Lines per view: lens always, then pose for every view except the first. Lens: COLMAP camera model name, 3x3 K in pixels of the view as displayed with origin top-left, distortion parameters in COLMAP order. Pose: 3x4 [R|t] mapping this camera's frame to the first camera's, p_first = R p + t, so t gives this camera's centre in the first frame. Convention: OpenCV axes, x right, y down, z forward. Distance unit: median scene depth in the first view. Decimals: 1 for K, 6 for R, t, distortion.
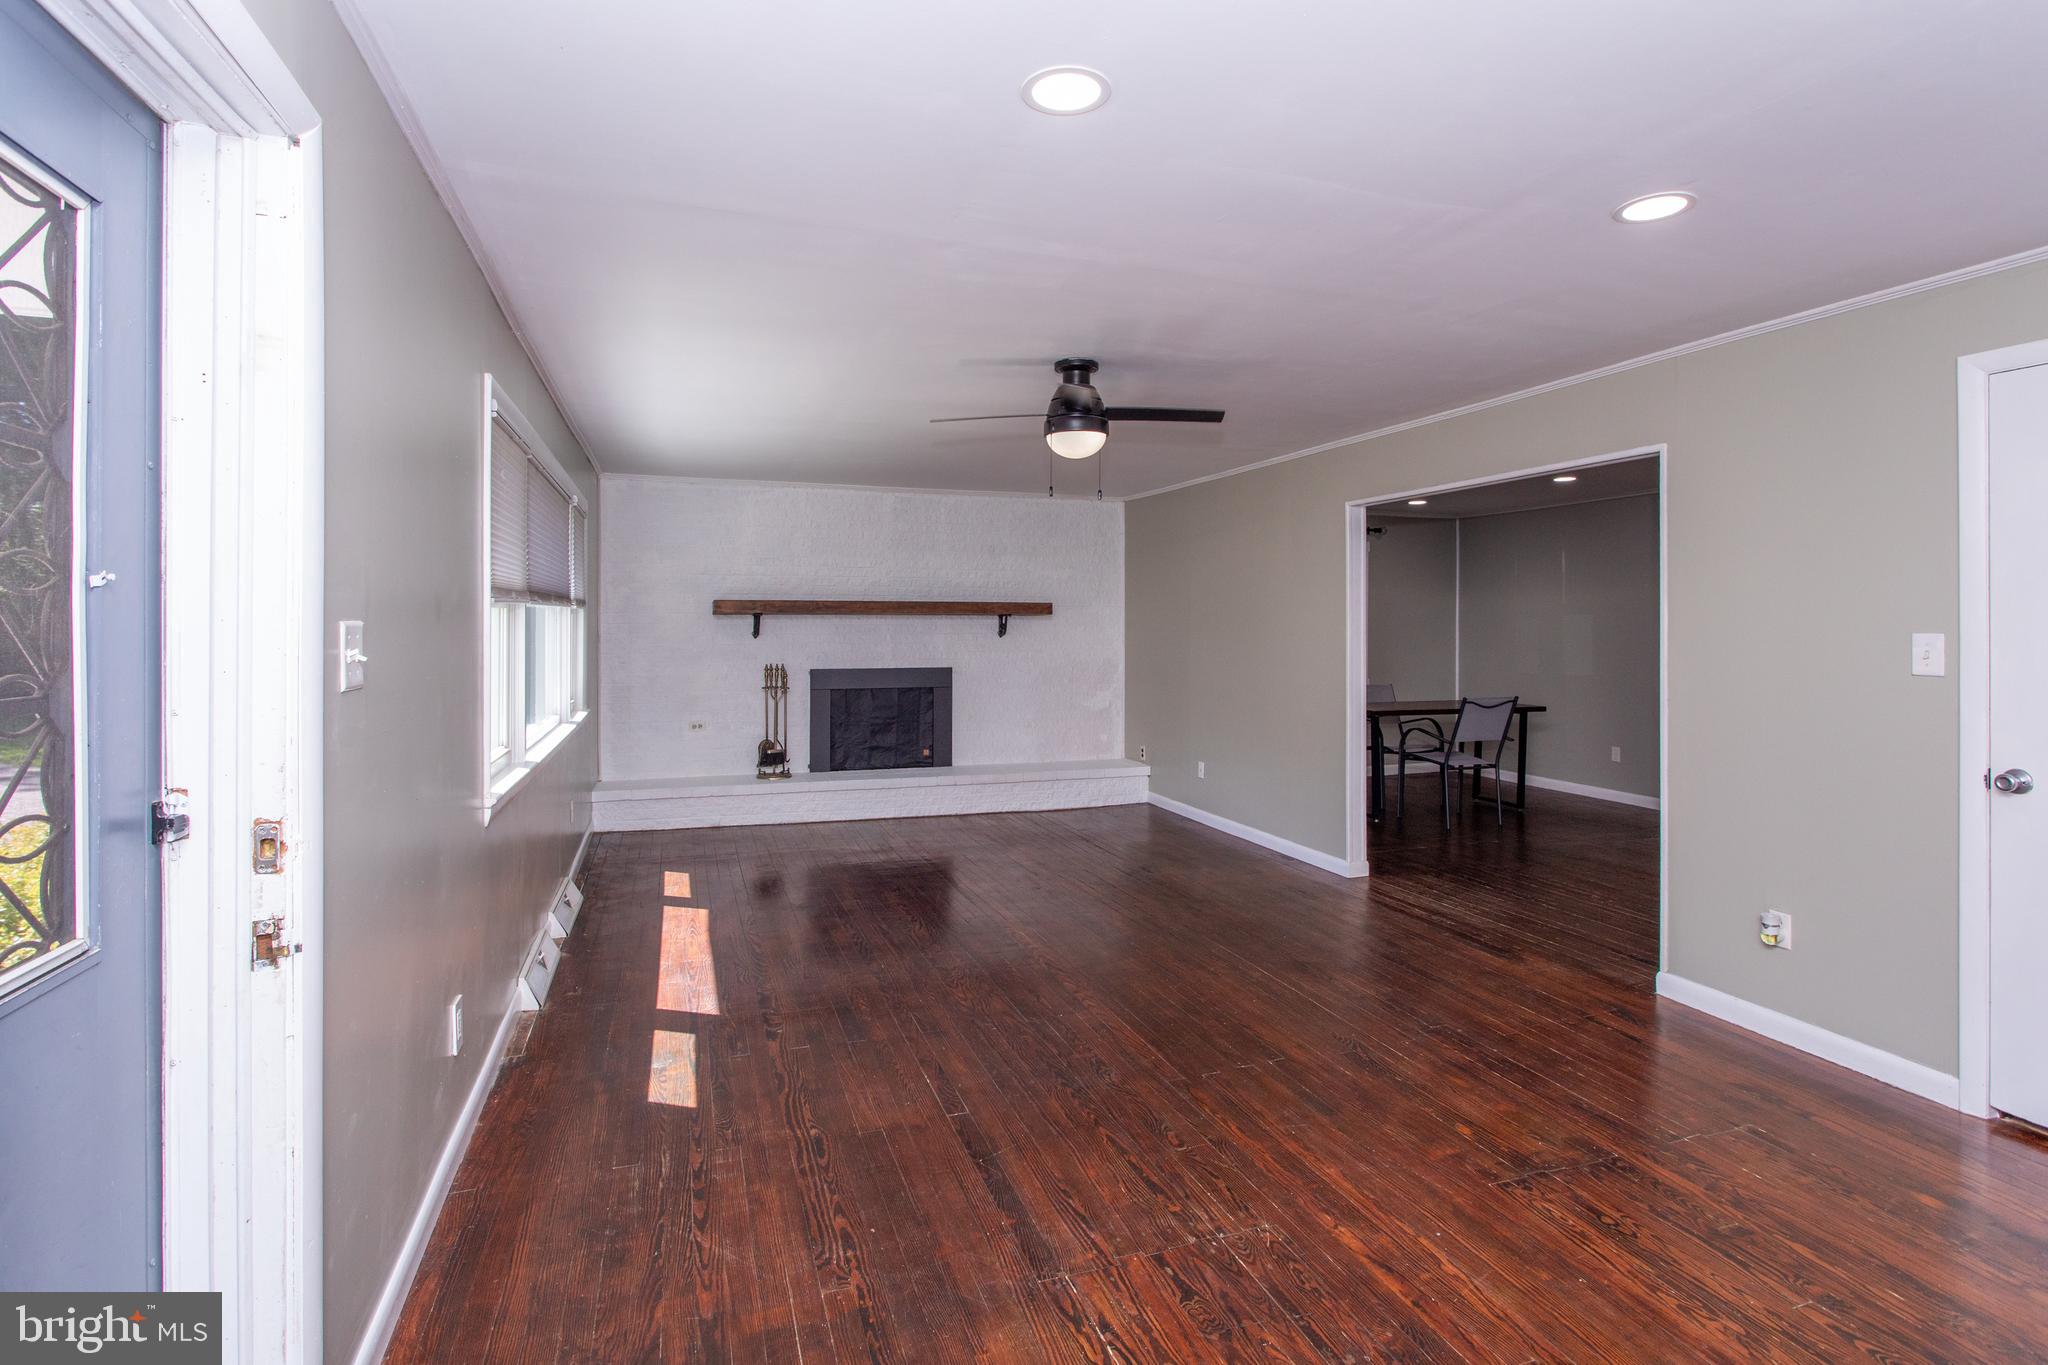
lens RADIAL K [[1010.6, 0, 1031.7], [0, 1010.6, 621.7], [0, 0, 1]] dist [-0.014790, 0.000522]
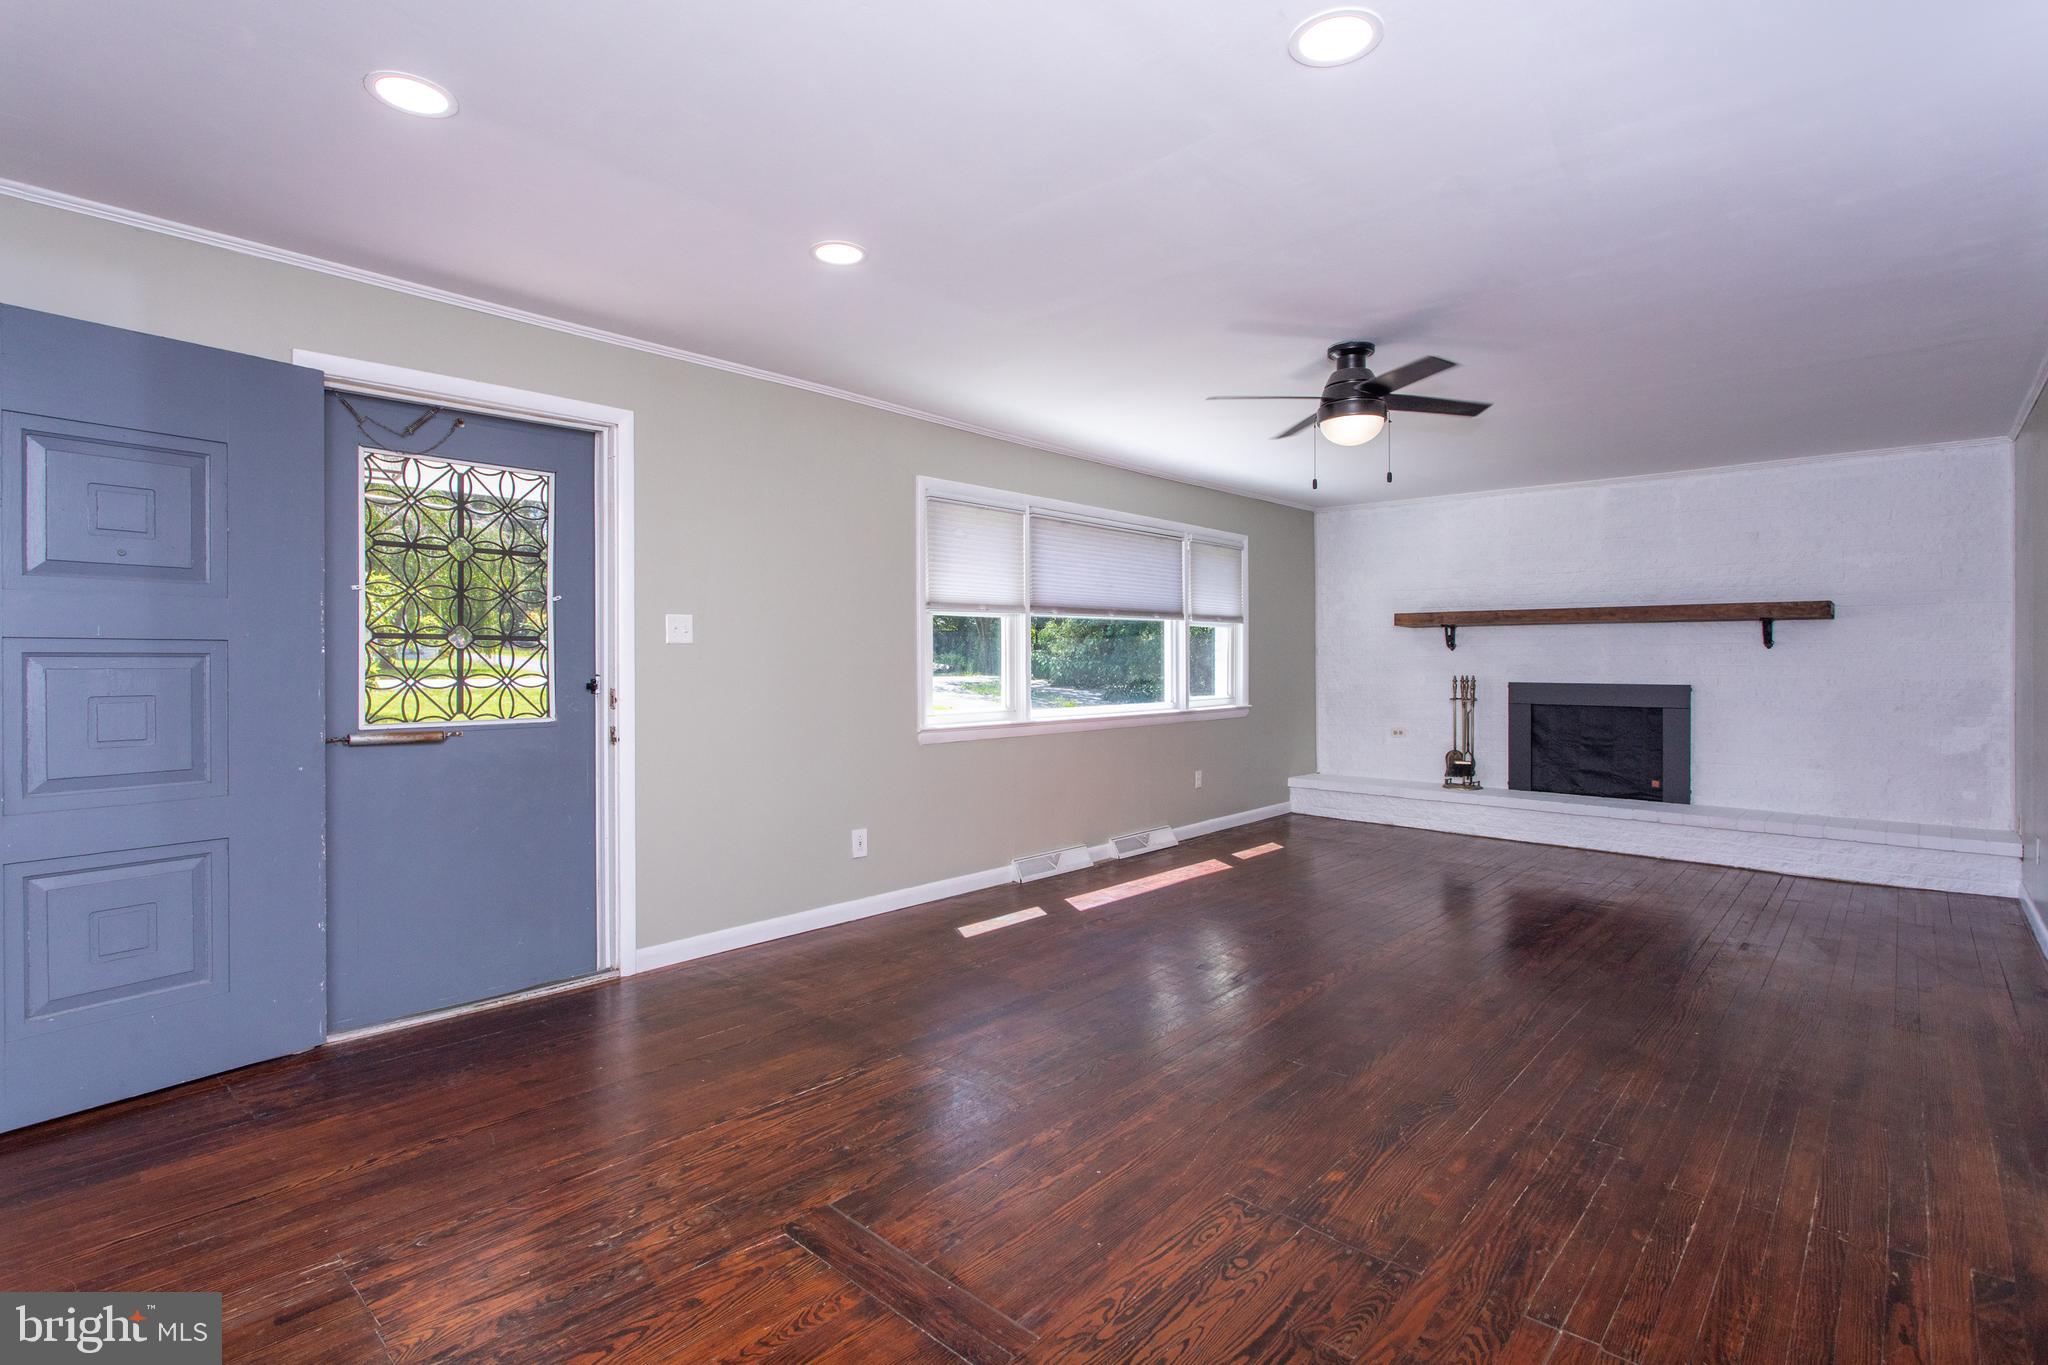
lens RADIAL K [[994.3, 0, 1007.8], [0, 994.3, 666.2], [0, 0, 1]] dist [-0.028275, 0.010510]
pose [[0.467981, 0.003980, -0.883730, 0.405528], [0.002761, 0.999978, 0.005965, 0.025718], [0.883734, -0.005231, 0.467959, 0.141531]]
